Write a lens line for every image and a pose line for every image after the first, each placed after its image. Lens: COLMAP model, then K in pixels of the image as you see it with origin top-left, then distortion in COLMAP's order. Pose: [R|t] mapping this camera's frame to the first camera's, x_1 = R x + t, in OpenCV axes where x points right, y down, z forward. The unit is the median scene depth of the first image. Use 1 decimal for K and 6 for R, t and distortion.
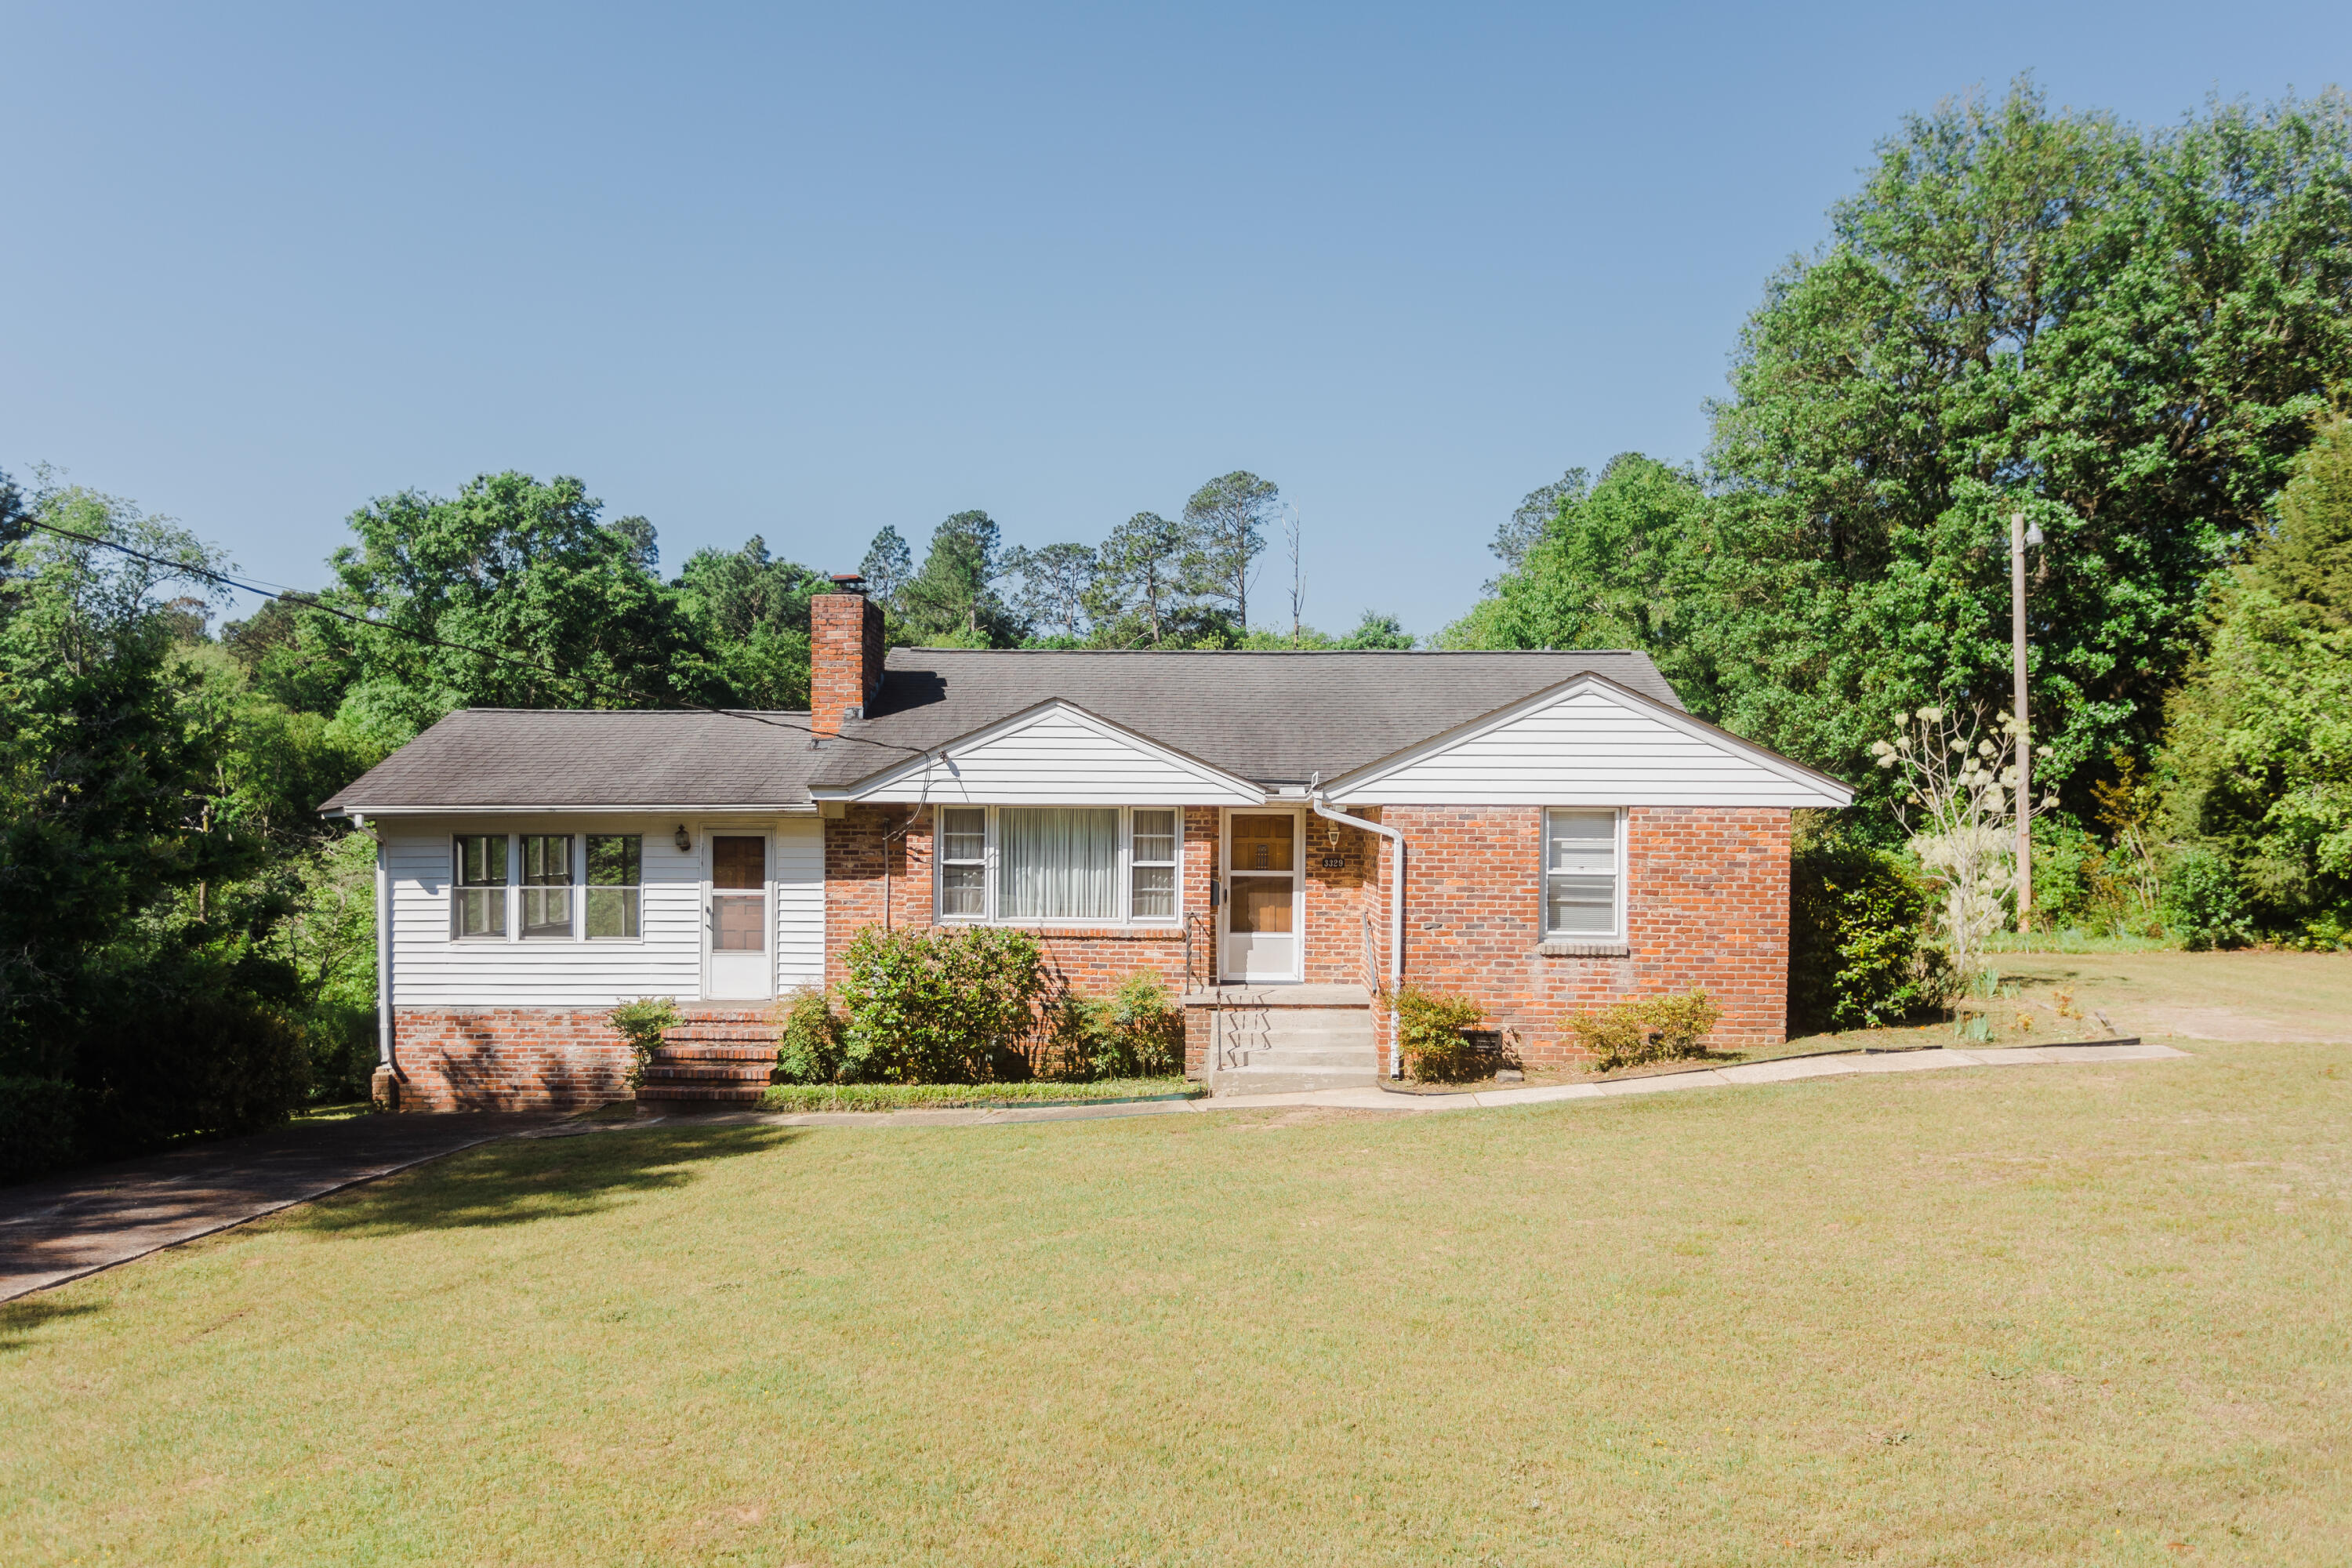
lens RADIAL K [[1728.2, 0, 1178.8], [0, 1728.2, 881.0], [0, 0, 1]] dist [-0.012553, 0.001616]
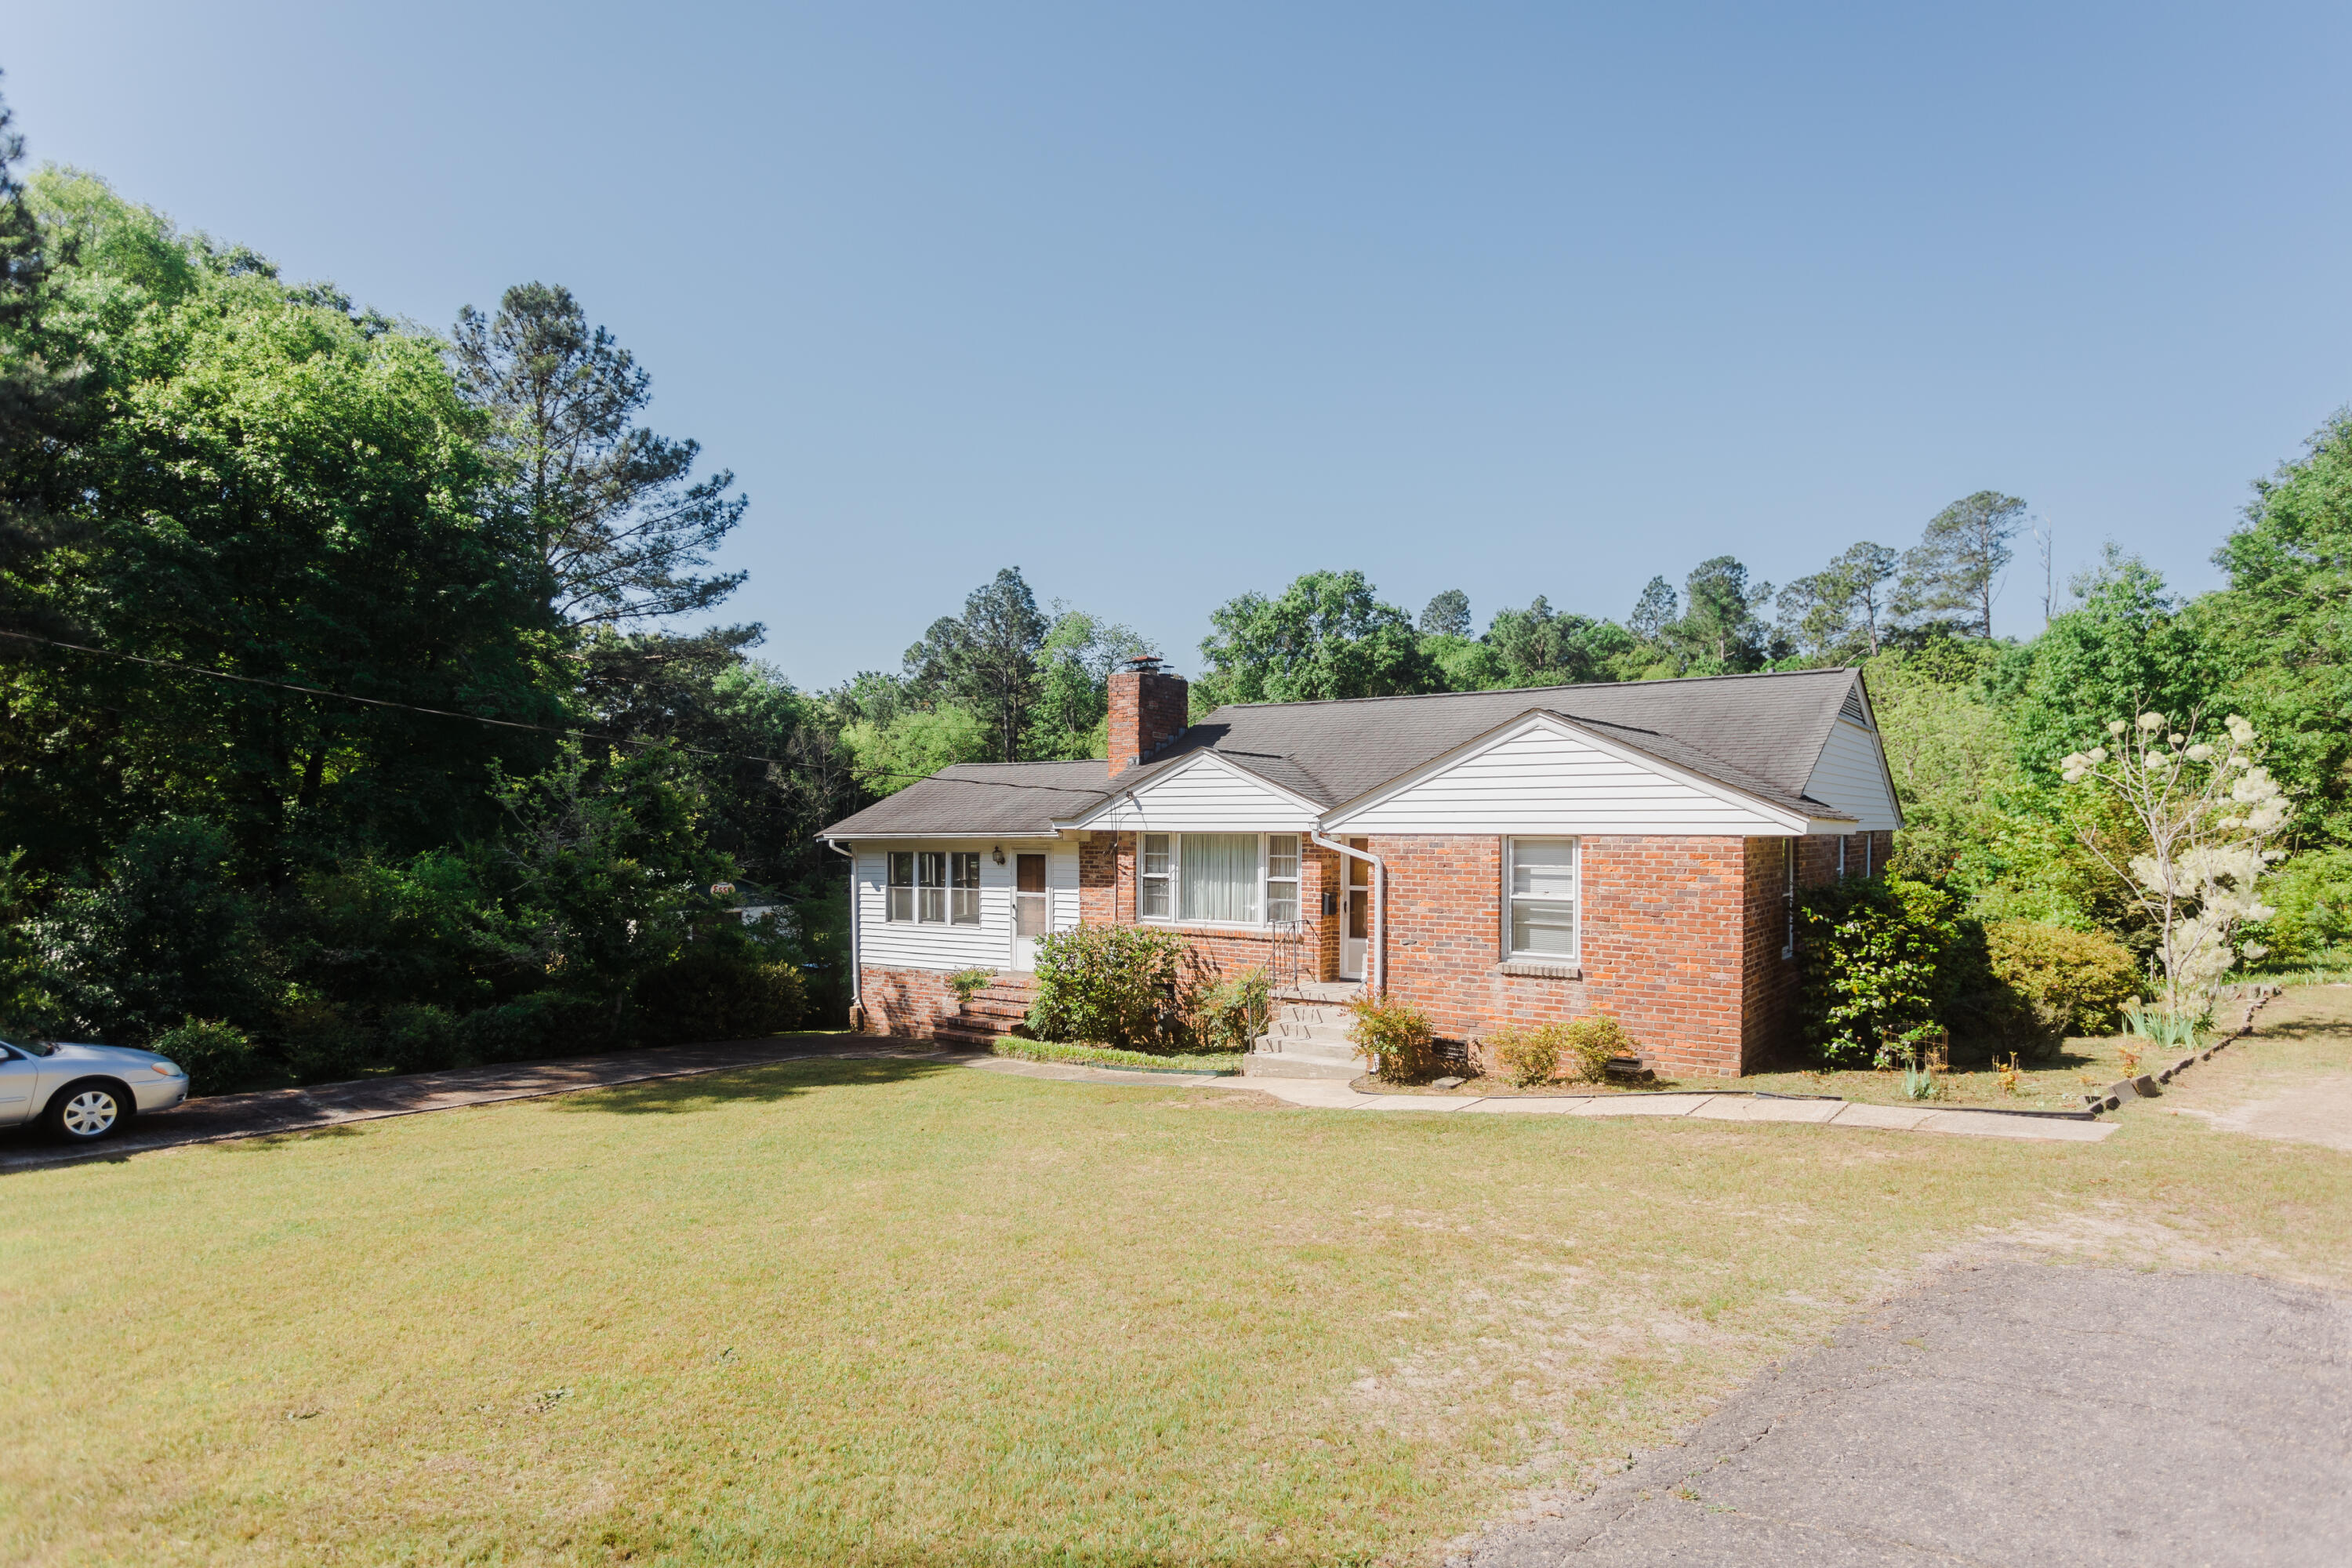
lens RADIAL K [[1344.1, 0, 1177.0], [0, 1344.1, 844.1], [0, 0, 1]] dist [-0.014800, 0.000615]
pose [[0.830086, 0.001533, -0.557634, 0.457790], [-0.008729, 0.999909, -0.010246, -0.024657], [0.557568, 0.013372, 0.830024, 0.172073]]
